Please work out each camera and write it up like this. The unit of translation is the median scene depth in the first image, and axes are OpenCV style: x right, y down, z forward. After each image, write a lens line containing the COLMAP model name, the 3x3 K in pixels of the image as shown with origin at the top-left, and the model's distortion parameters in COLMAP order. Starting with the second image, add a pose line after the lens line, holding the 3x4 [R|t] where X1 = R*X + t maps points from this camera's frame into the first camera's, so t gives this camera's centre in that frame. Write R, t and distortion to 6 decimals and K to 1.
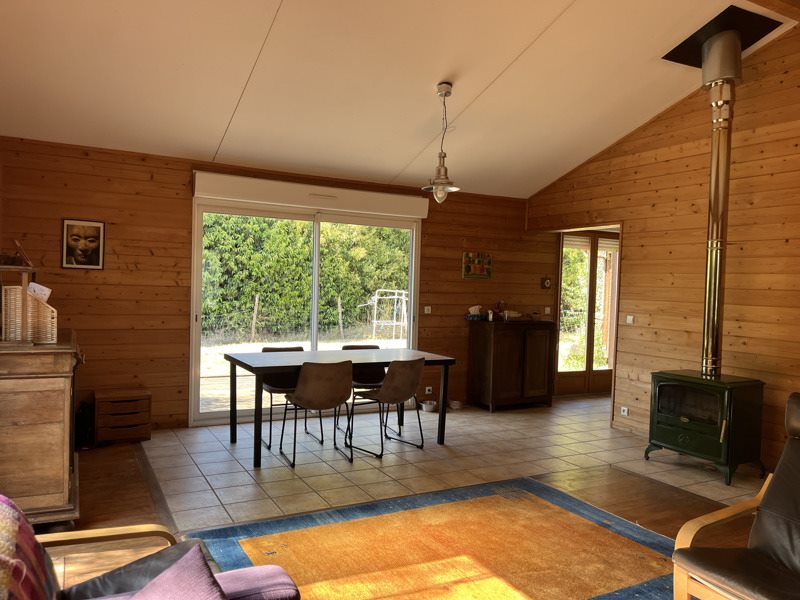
lens RADIAL K [[610.3, 0, 398.5], [0, 610.3, 307.4], [0, 0, 1]] dist [0.074404, -0.099325]
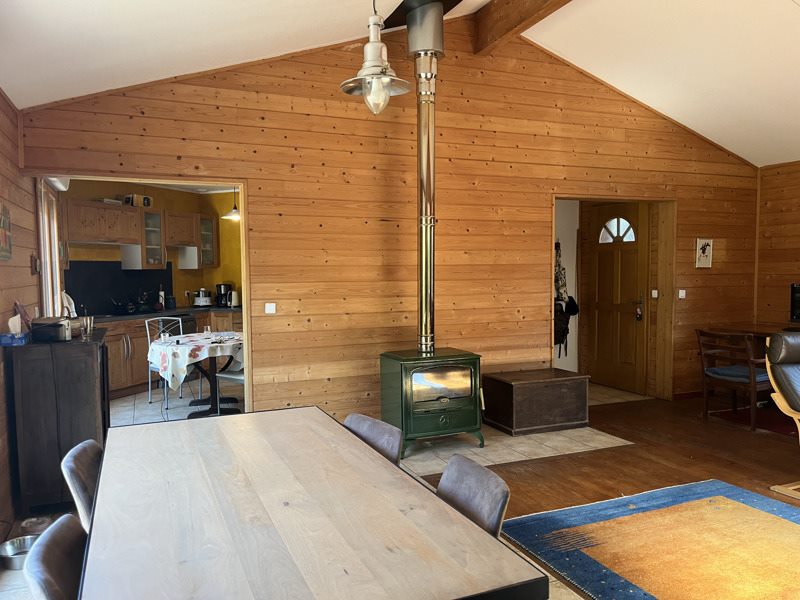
lens RADIAL K [[610.3, 0, 398.5], [0, 610.3, 307.4], [0, 0, 1]] dist [0.074404, -0.099325]
pose [[0.097659, -0.093153, 0.990851, -0.474646], [0.052524, 0.994705, 0.088338, -0.052252], [-0.993833, 0.043416, 0.102035, 0.943012]]
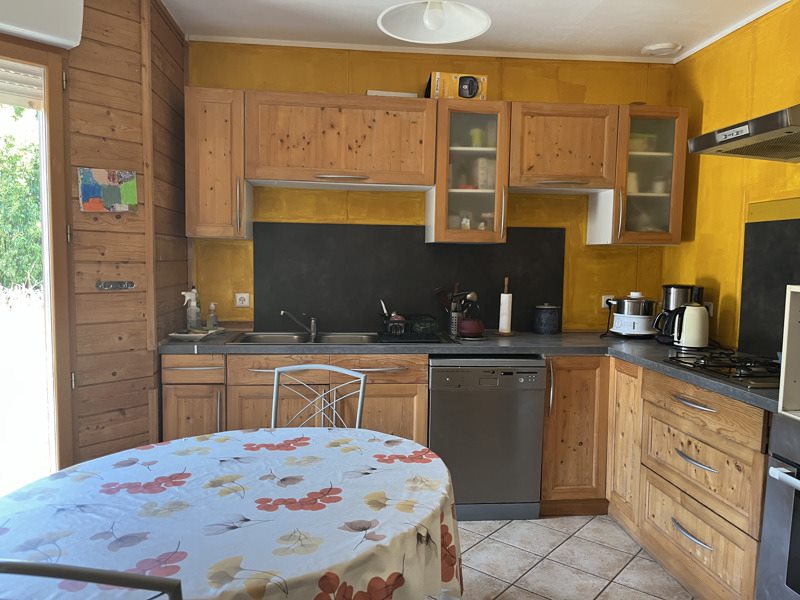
lens RADIAL K [[610.3, 0, 398.5], [0, 610.3, 307.4], [0, 0, 1]] dist [0.074404, -0.099325]
pose [[0.928407, -0.045739, 0.368738, 0.132043], [0.025216, 0.997862, 0.060289, -0.032249], [-0.370707, -0.046675, 0.927576, 1.028752]]
